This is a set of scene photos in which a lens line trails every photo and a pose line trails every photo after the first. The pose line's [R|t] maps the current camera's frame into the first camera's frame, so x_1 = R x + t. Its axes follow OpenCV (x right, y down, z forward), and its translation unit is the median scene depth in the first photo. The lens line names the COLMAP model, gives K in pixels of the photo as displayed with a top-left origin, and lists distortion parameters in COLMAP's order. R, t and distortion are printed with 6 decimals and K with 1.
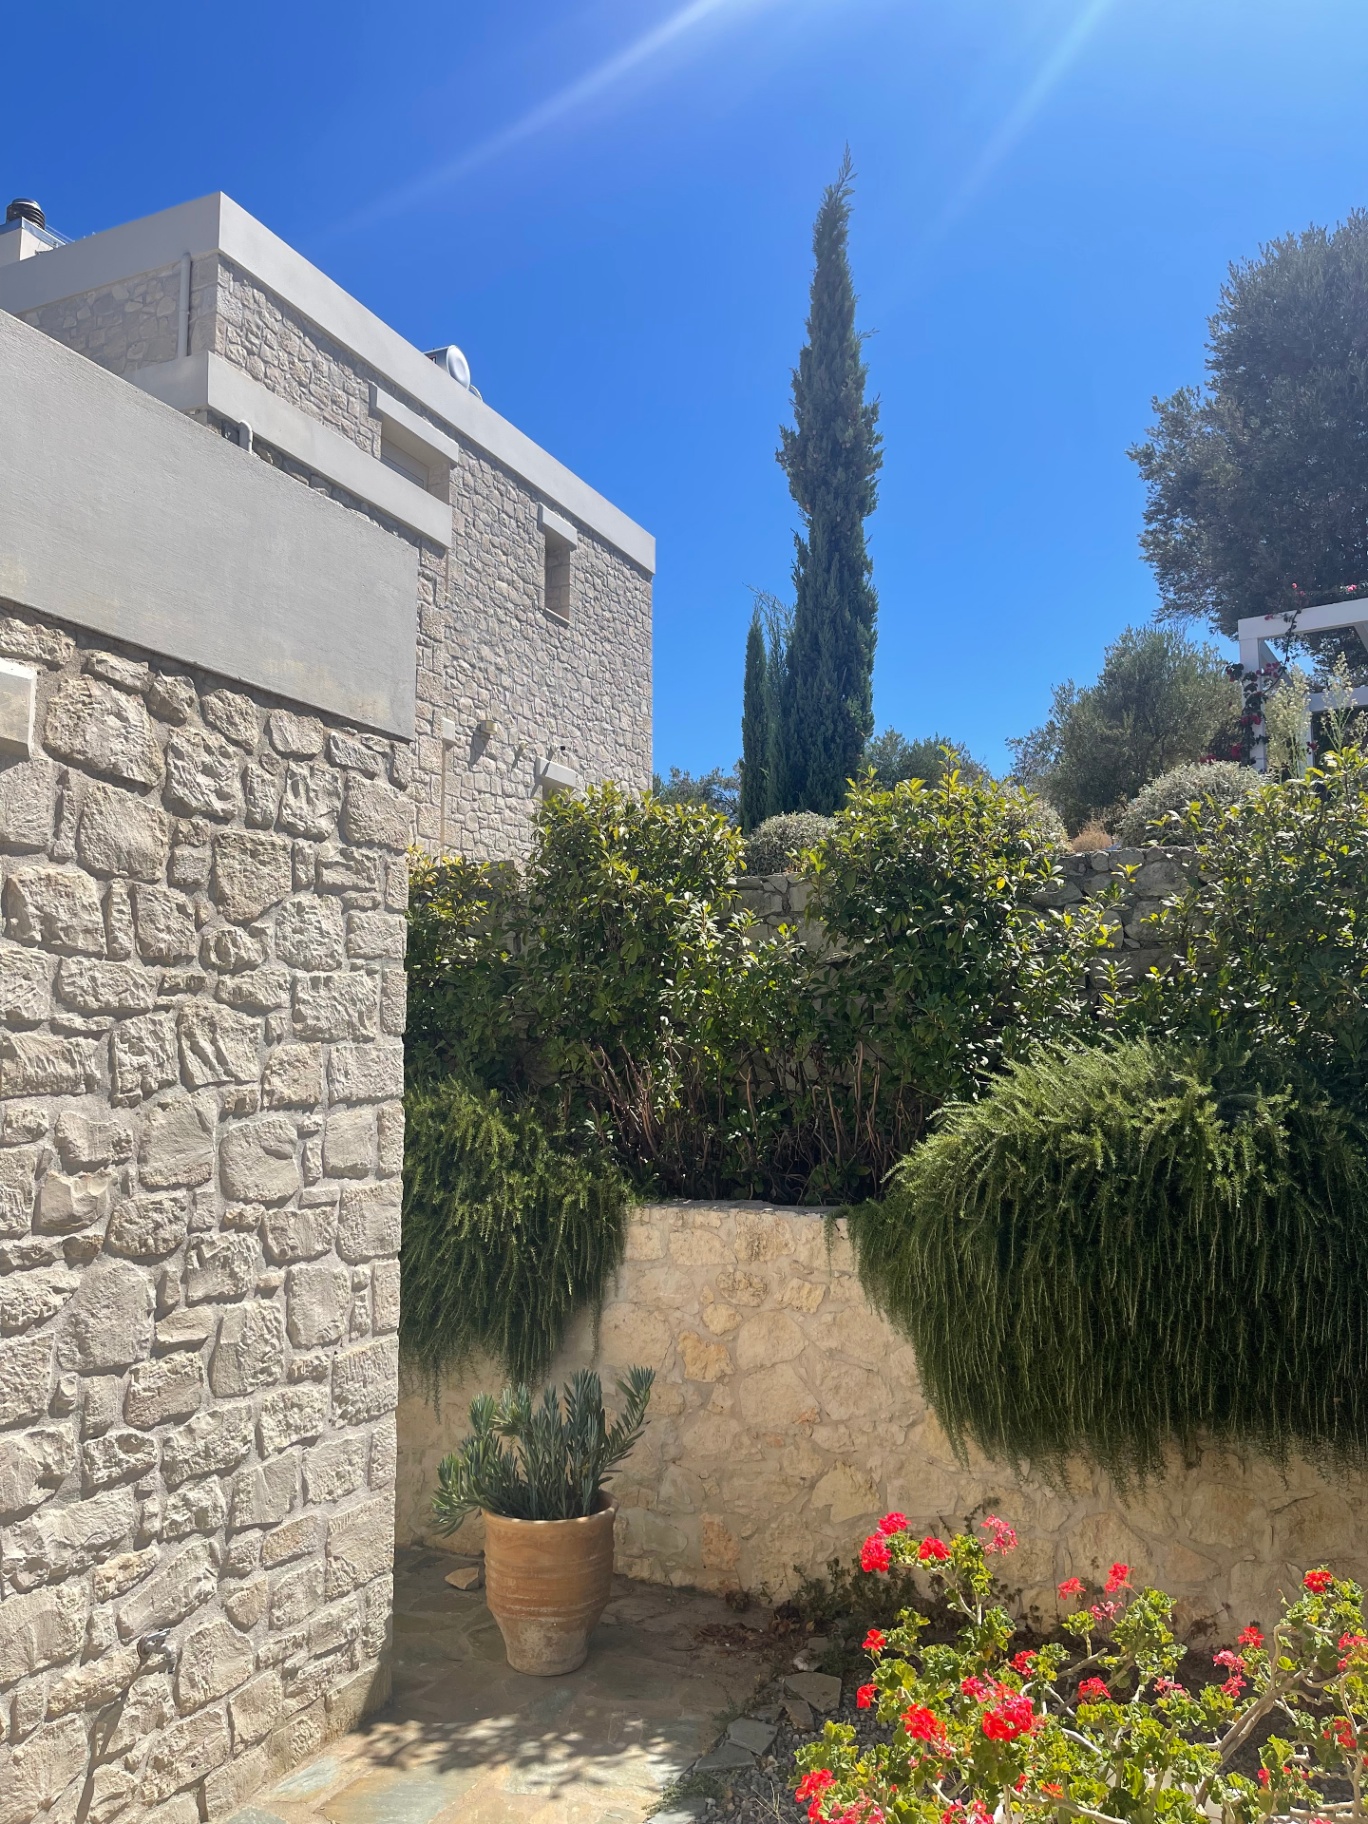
lens RADIAL K [[1344.4, 0, 730.1], [0, 1344.4, 921.9], [0, 0, 1]] dist [0.052556, -0.062553]
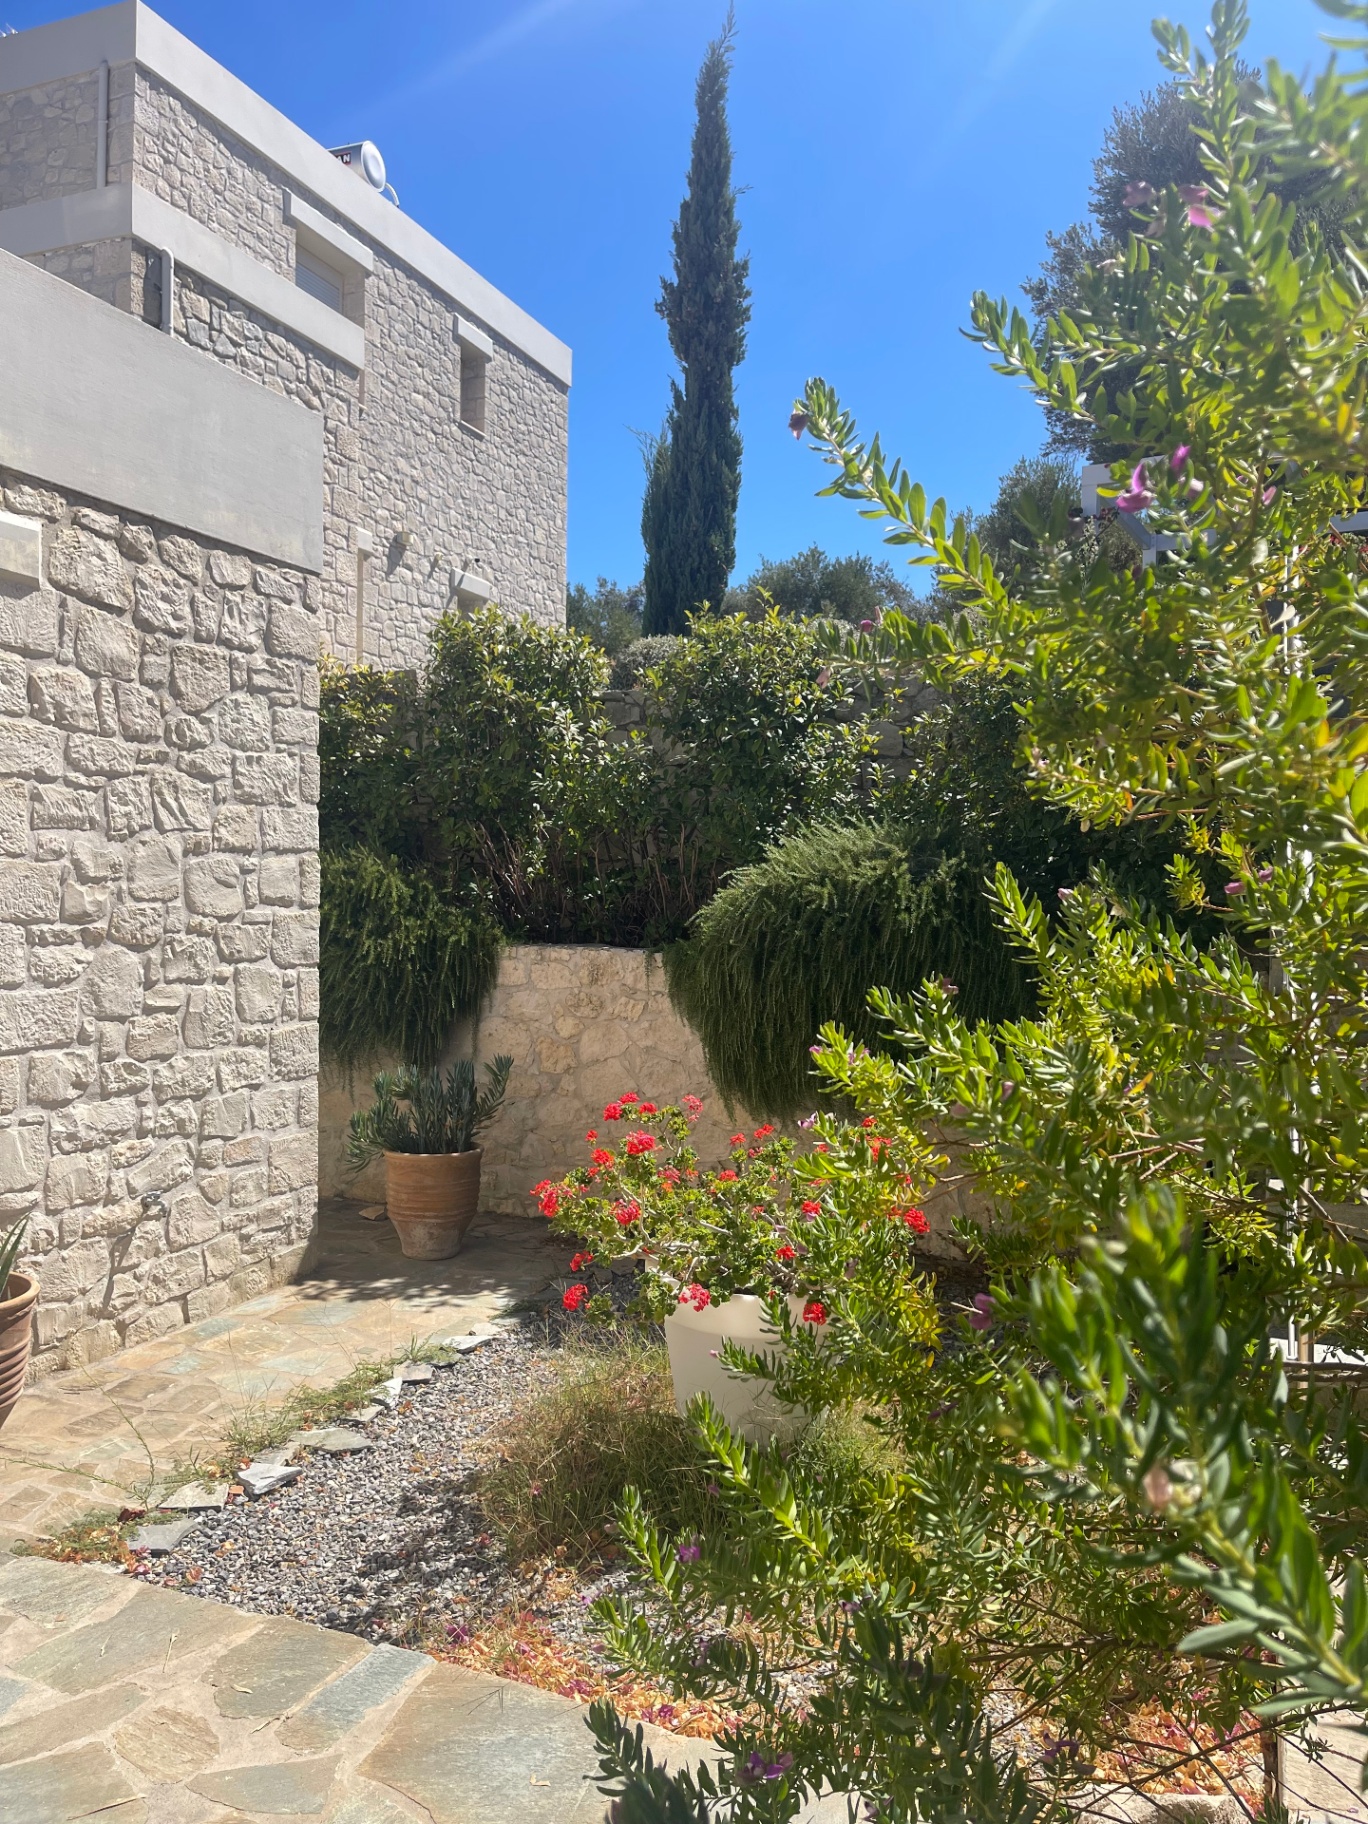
lens RADIAL K [[1344.4, 0, 730.1], [0, 1344.4, 921.9], [0, 0, 1]] dist [0.052556, -0.062553]
pose [[0.998631, 0.018410, 0.048953, 0.106834], [-0.024921, 0.990405, 0.135929, 0.009301], [-0.045981, -0.136963, 0.989508, -0.374726]]
